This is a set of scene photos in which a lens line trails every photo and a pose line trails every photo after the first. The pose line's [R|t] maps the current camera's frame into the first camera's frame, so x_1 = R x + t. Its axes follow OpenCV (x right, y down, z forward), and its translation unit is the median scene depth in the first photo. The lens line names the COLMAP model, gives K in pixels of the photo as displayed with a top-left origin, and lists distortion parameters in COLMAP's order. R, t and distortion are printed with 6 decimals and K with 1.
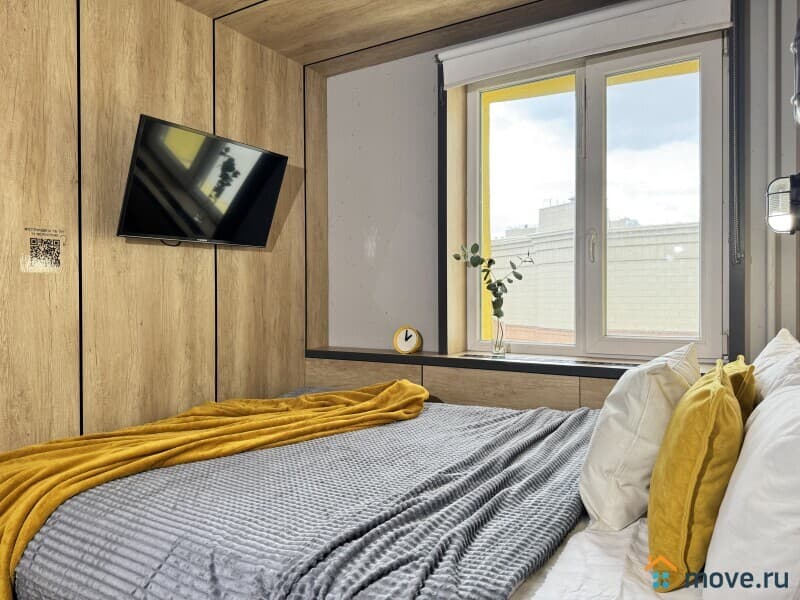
lens RADIAL K [[567.9, 0, 400.0], [0, 567.9, 300.0], [0, 0, 1]] dist [0.054417, -0.071003]
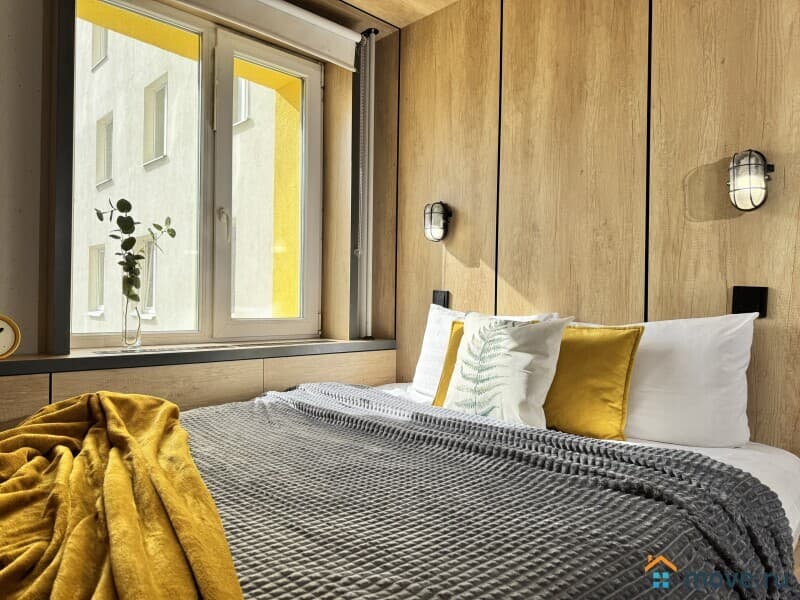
lens RADIAL K [[563.1, 0, 400.0], [0, 563.1, 300.0], [0, 0, 1]] dist [0.062096, -0.072569]
pose [[0.258291, 0.012167, 0.965991, -0.582827], [-0.007357, 0.999916, -0.010627, 0.043848], [-0.966039, -0.004362, 0.258359, 0.543059]]
